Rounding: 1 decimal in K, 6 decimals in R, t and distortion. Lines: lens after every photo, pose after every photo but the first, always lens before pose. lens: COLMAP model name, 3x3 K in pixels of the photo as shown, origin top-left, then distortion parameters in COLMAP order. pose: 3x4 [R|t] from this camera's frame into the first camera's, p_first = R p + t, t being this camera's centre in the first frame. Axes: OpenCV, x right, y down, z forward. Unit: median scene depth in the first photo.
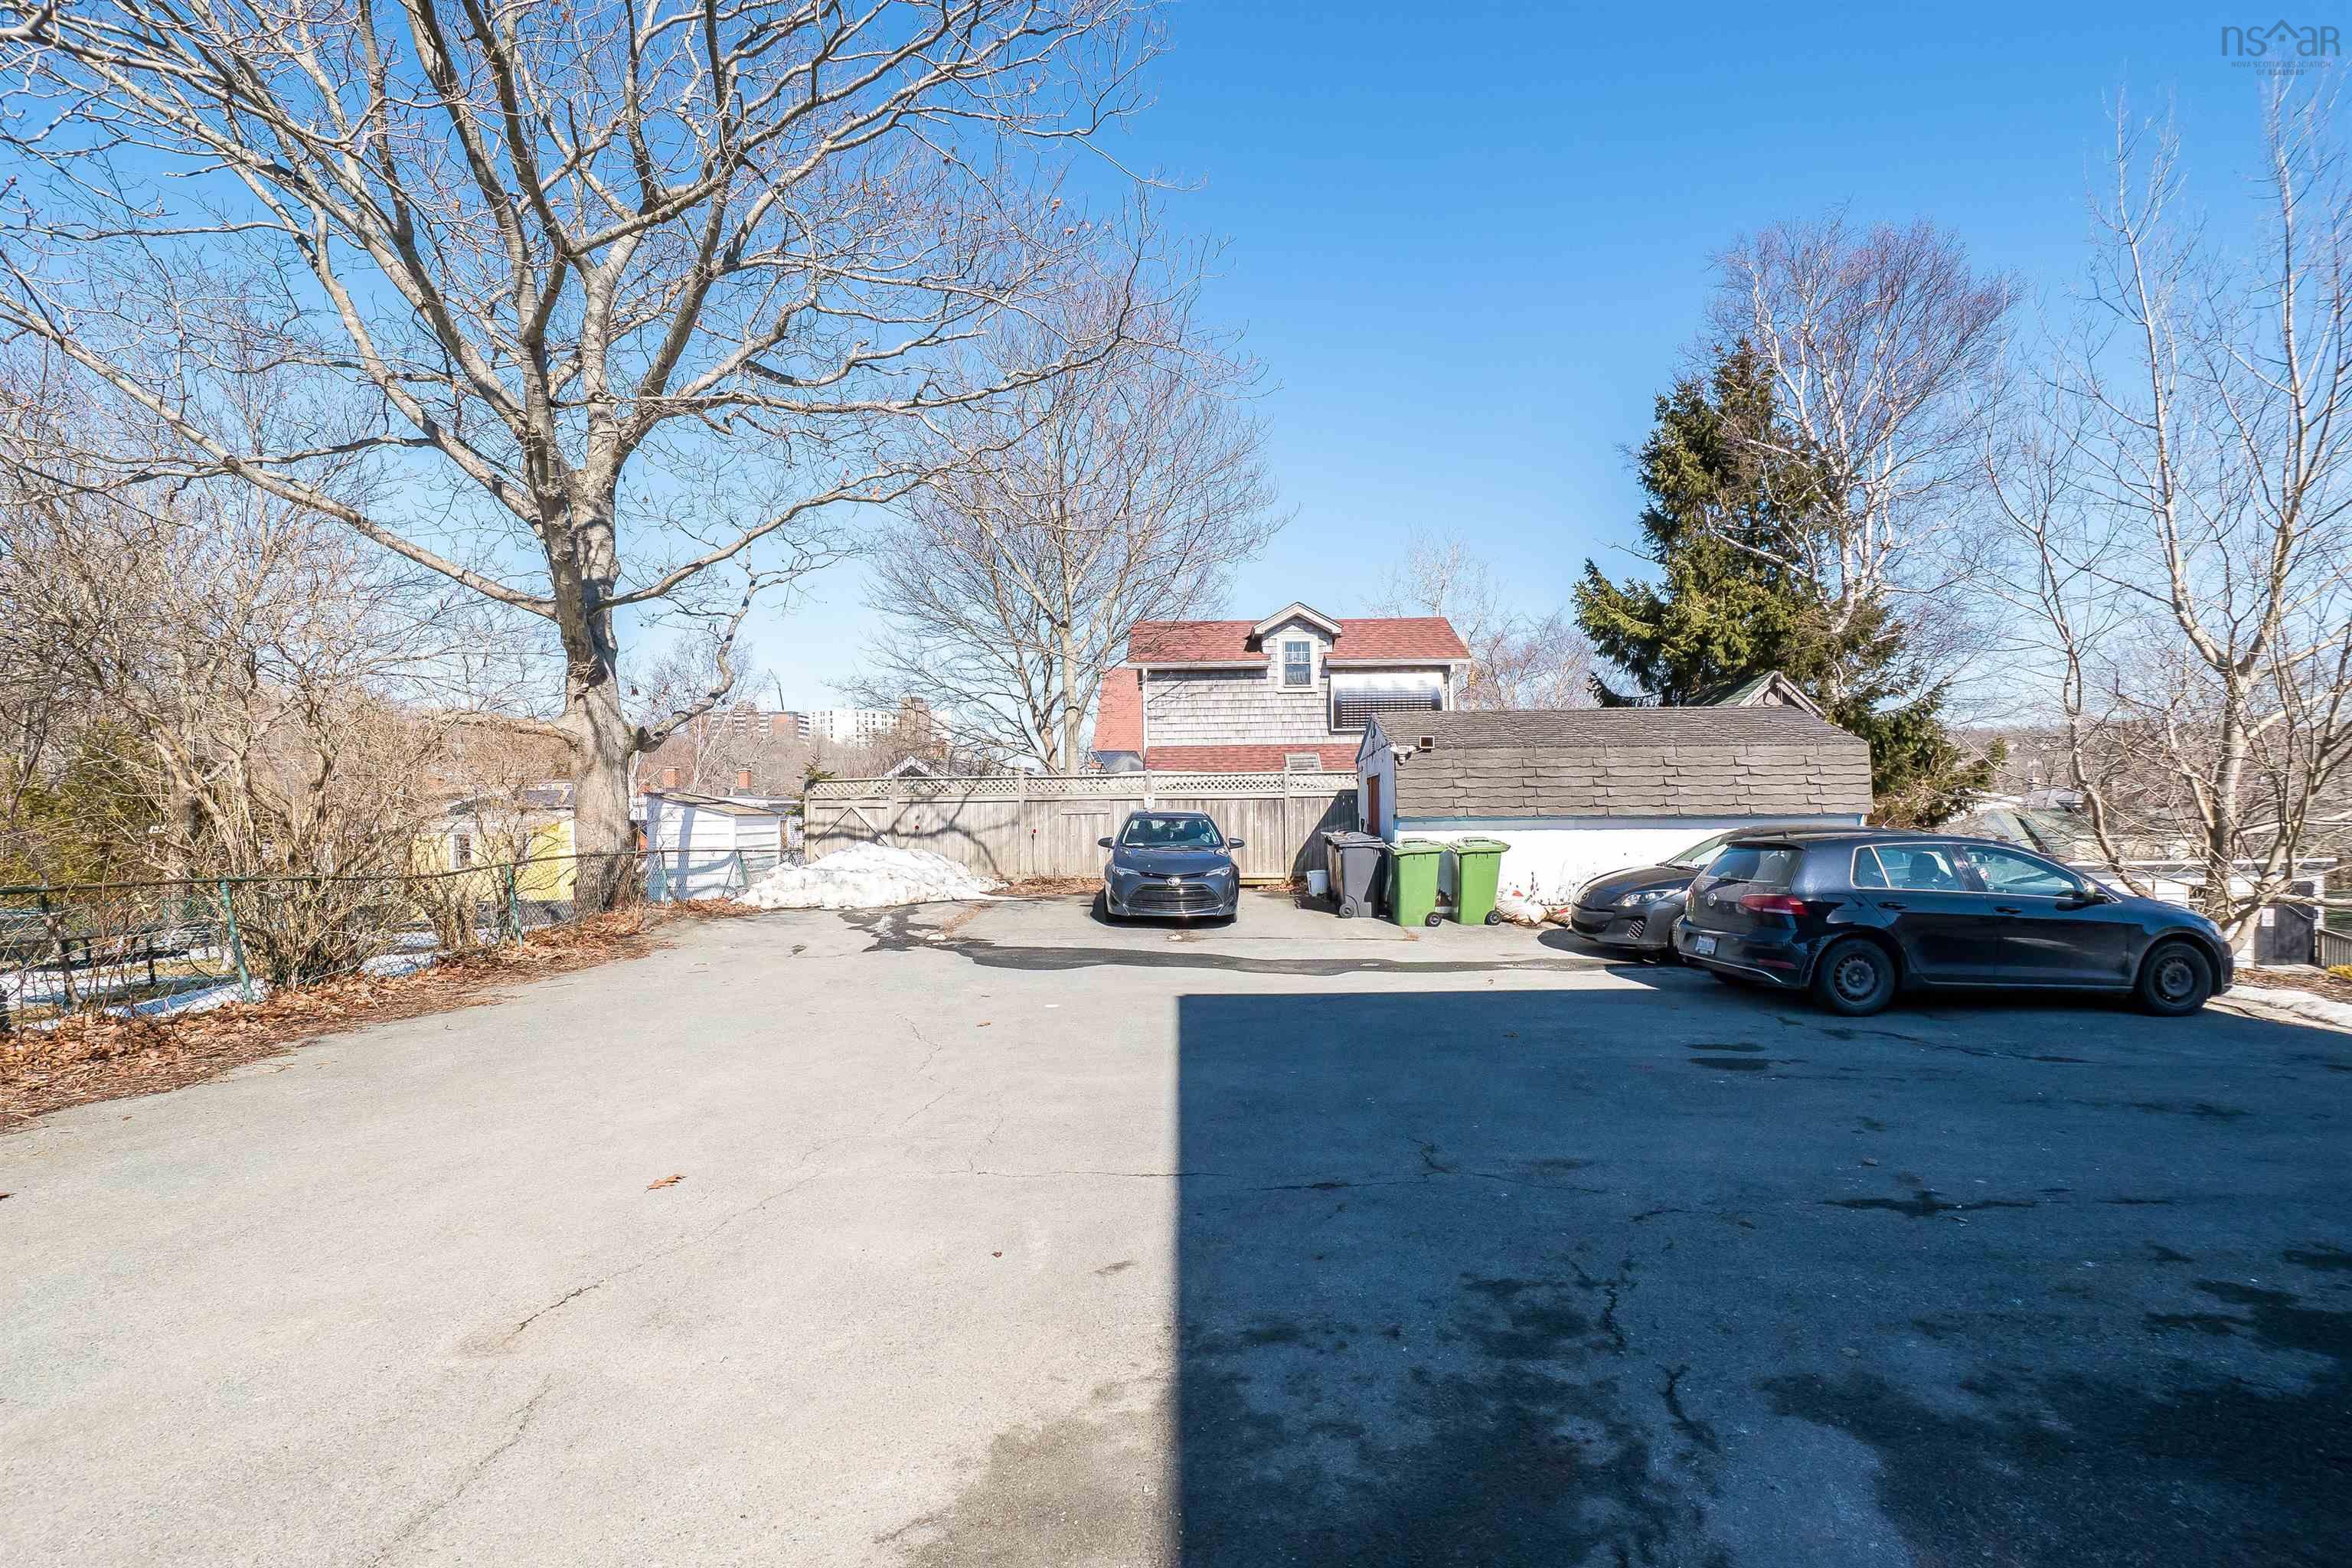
lens RADIAL K [[1032.5, 0, 1175.5], [0, 1032.5, 793.2], [0, 0, 1]] dist [-0.000712, -0.000114]
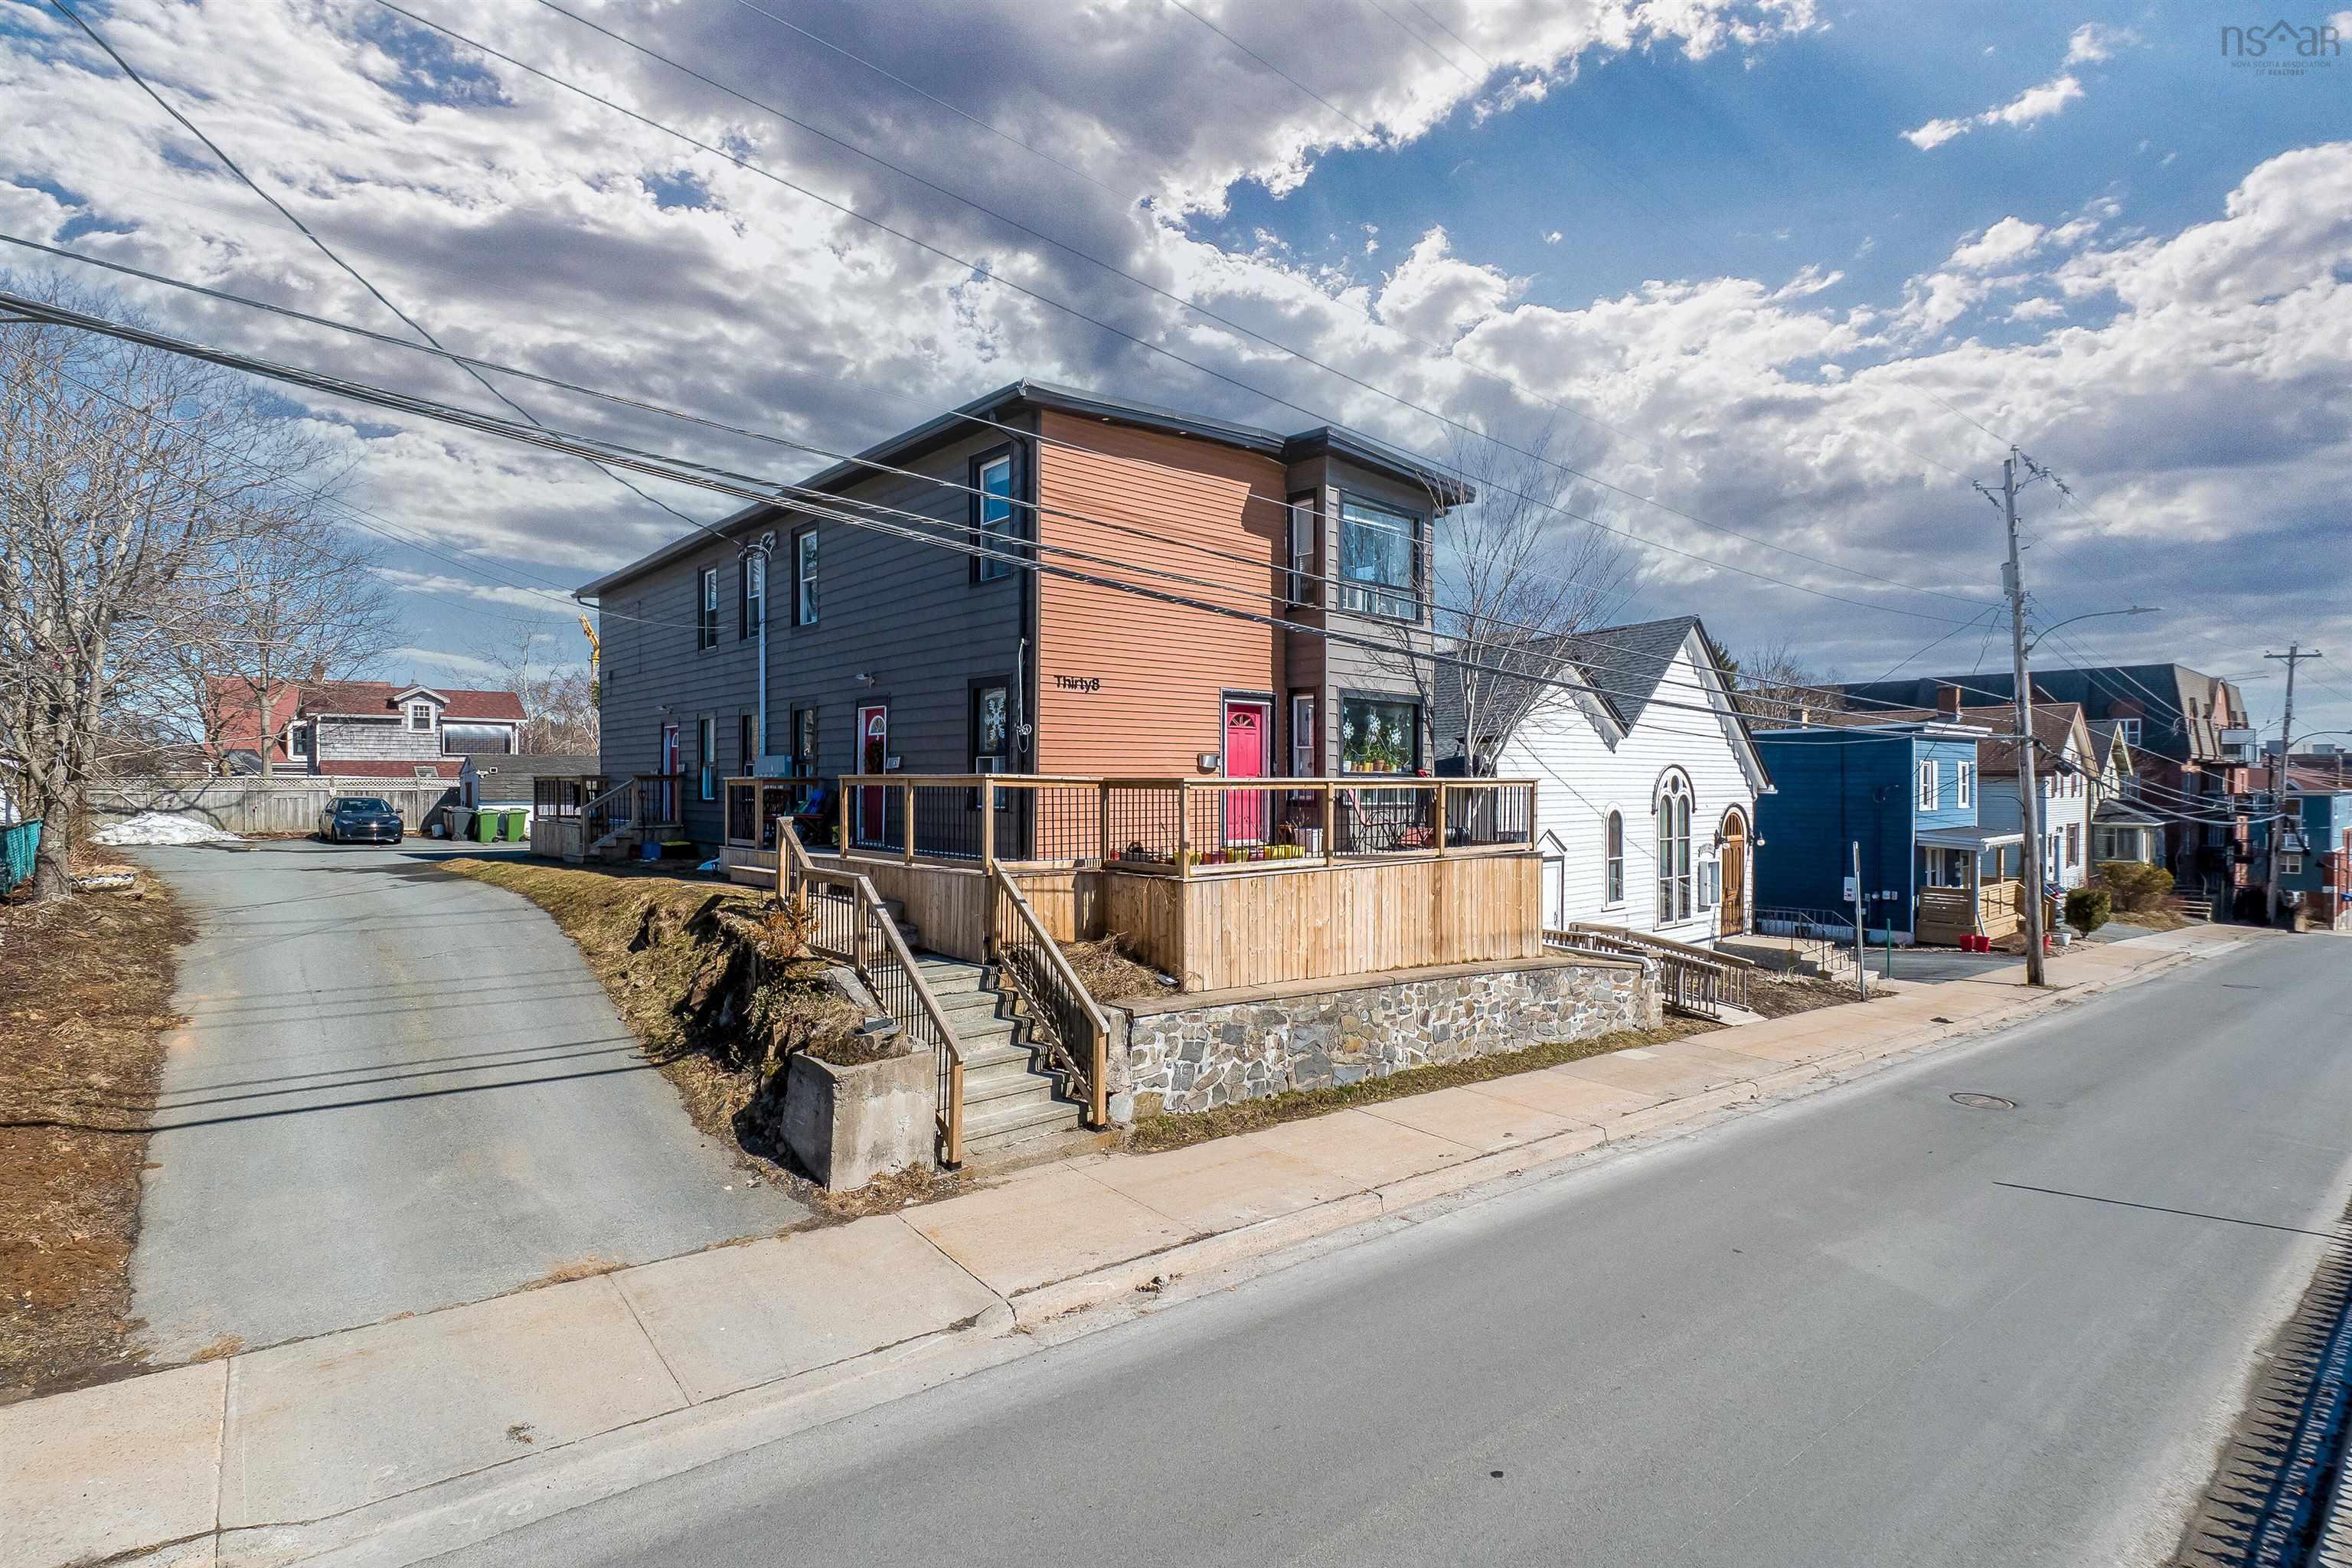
lens RADIAL K [[1047.7, 0, 1164.0], [0, 1047.7, 787.2], [0, 0, 1]] dist [-0.005394, 0.000146]
pose [[0.715483, 0.004808, 0.698614, -0.269766], [-0.009878, 0.999946, 0.003234, -0.022537], [-0.698561, -0.009215, 0.715491, -1.445287]]
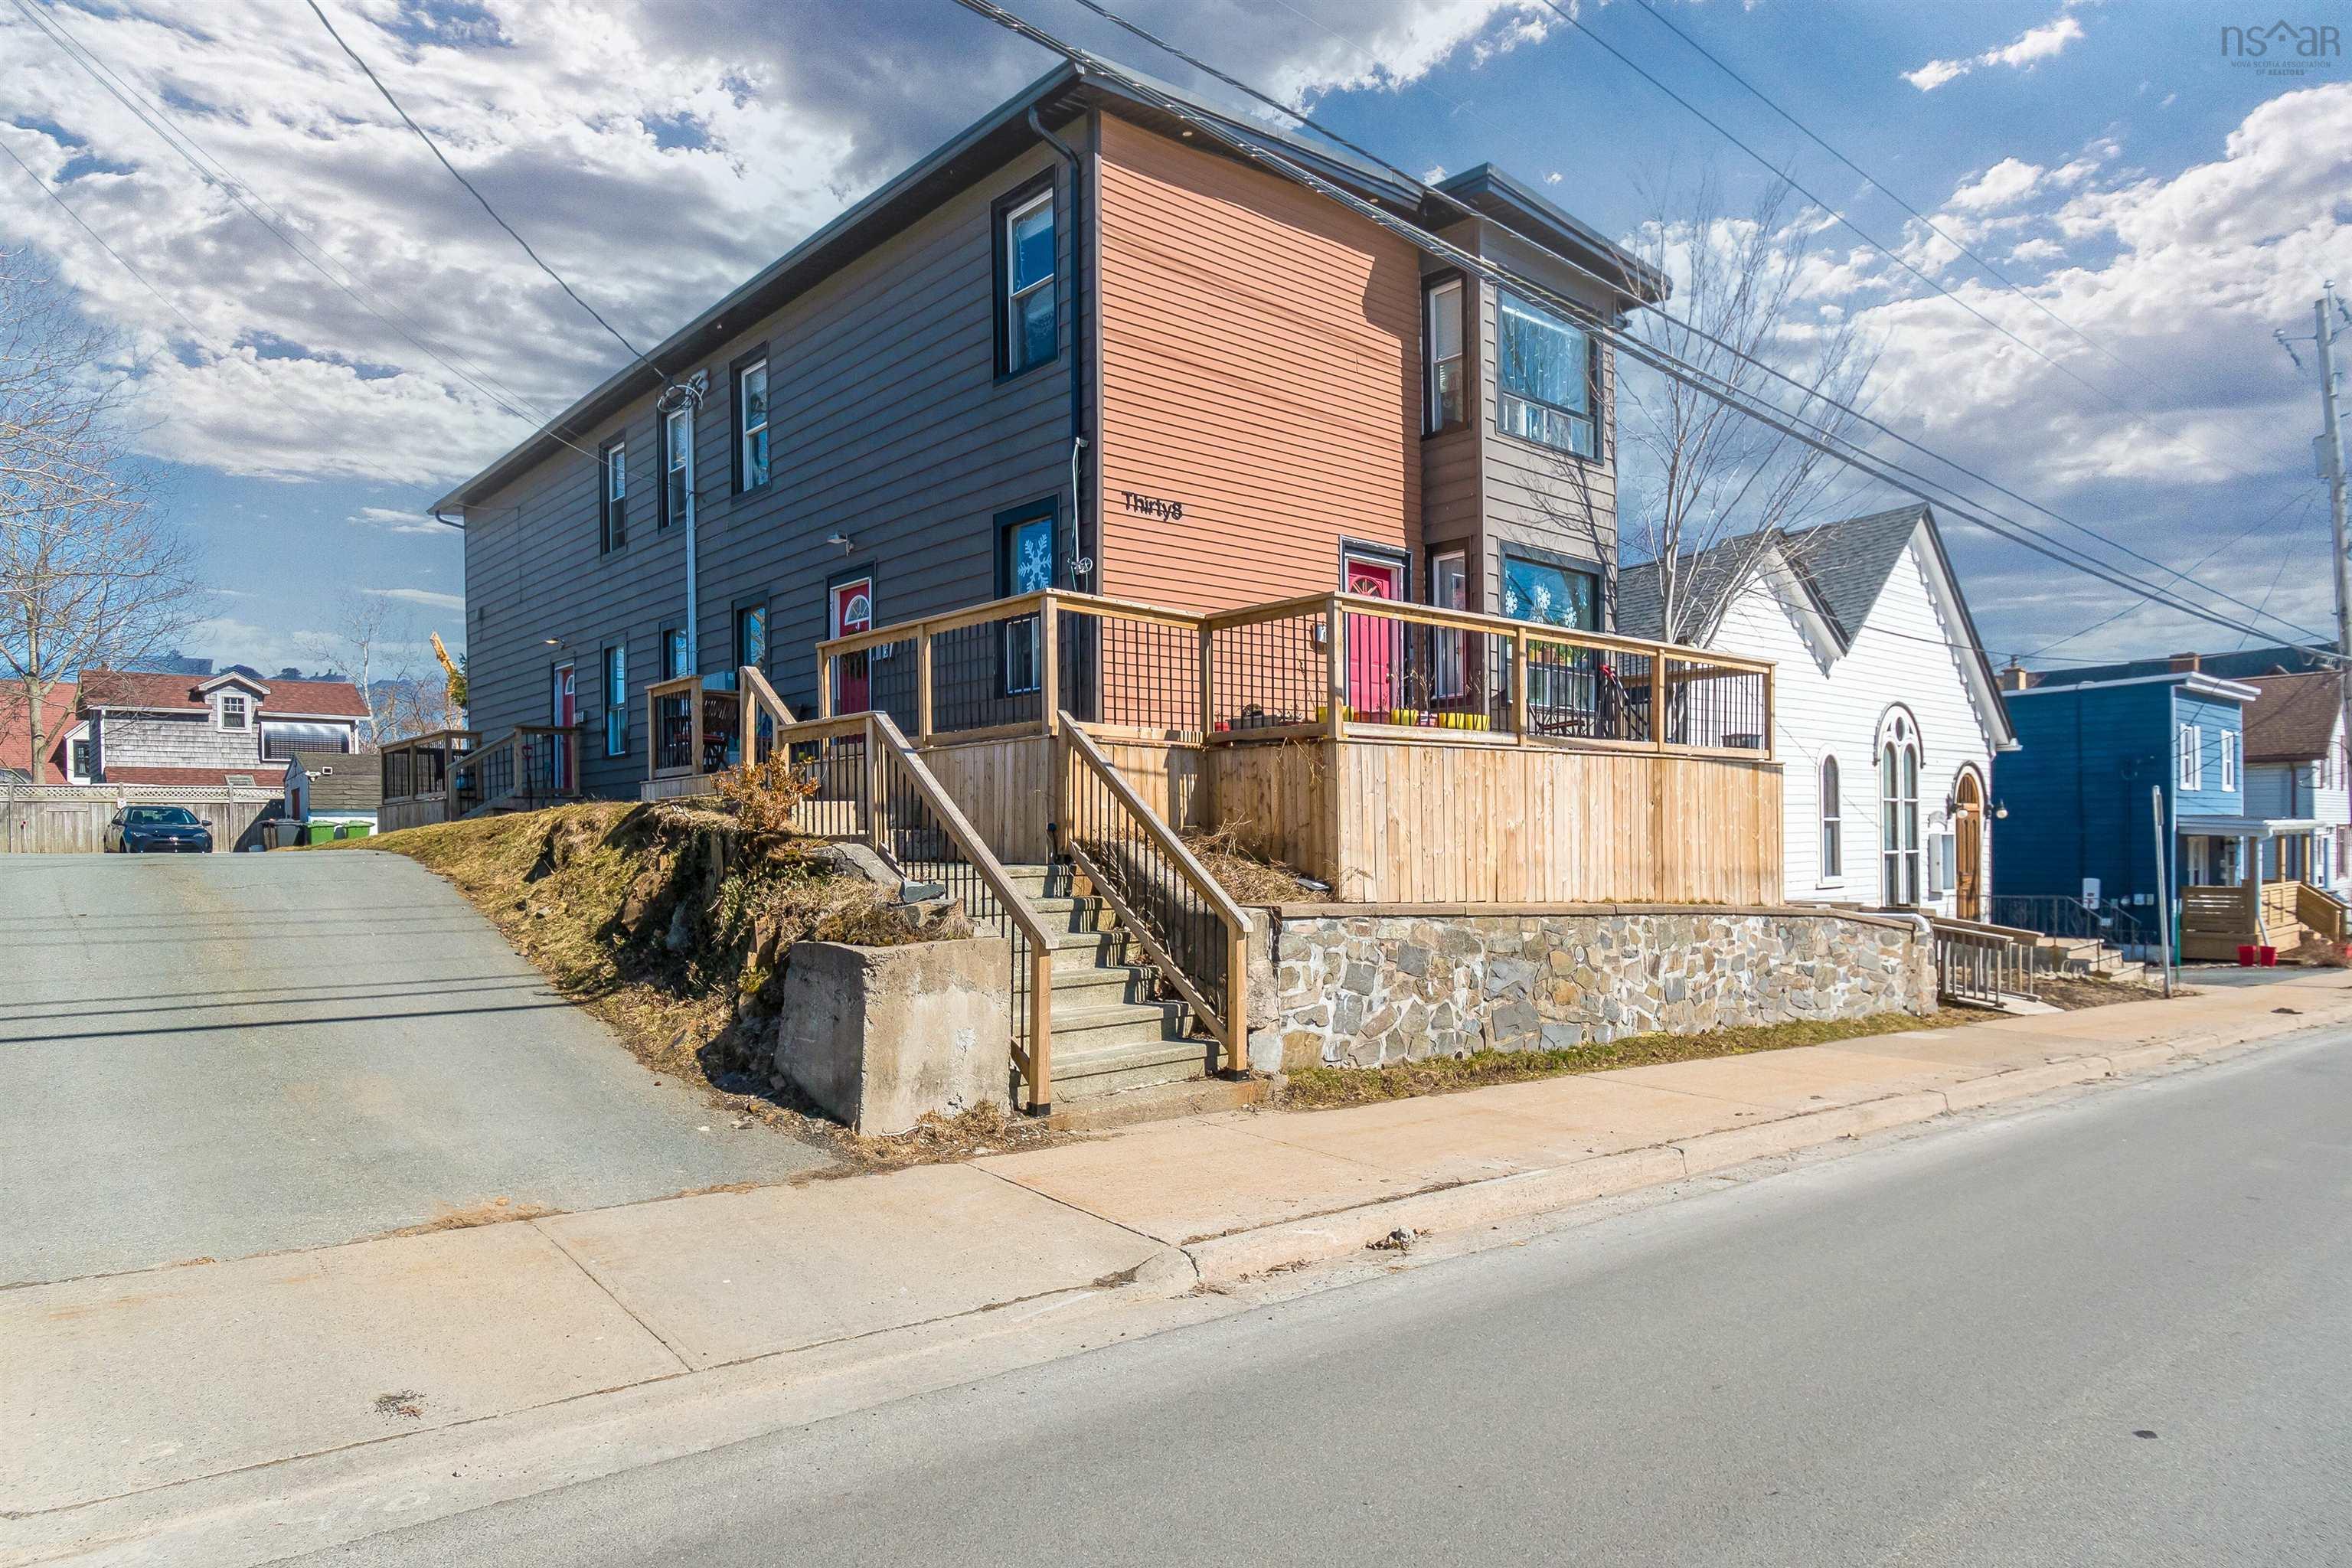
lens RADIAL K [[1297.1, 0, 1164.0], [0, 1297.1, 849.7], [0, 0, 1]] dist [-0.006731, -0.011084]
pose [[0.711892, -0.005892, 0.702265, -0.250483], [0.004164, 0.999983, 0.004169, 0.071270], [-0.702277, -0.000044, 0.711904, -1.343546]]
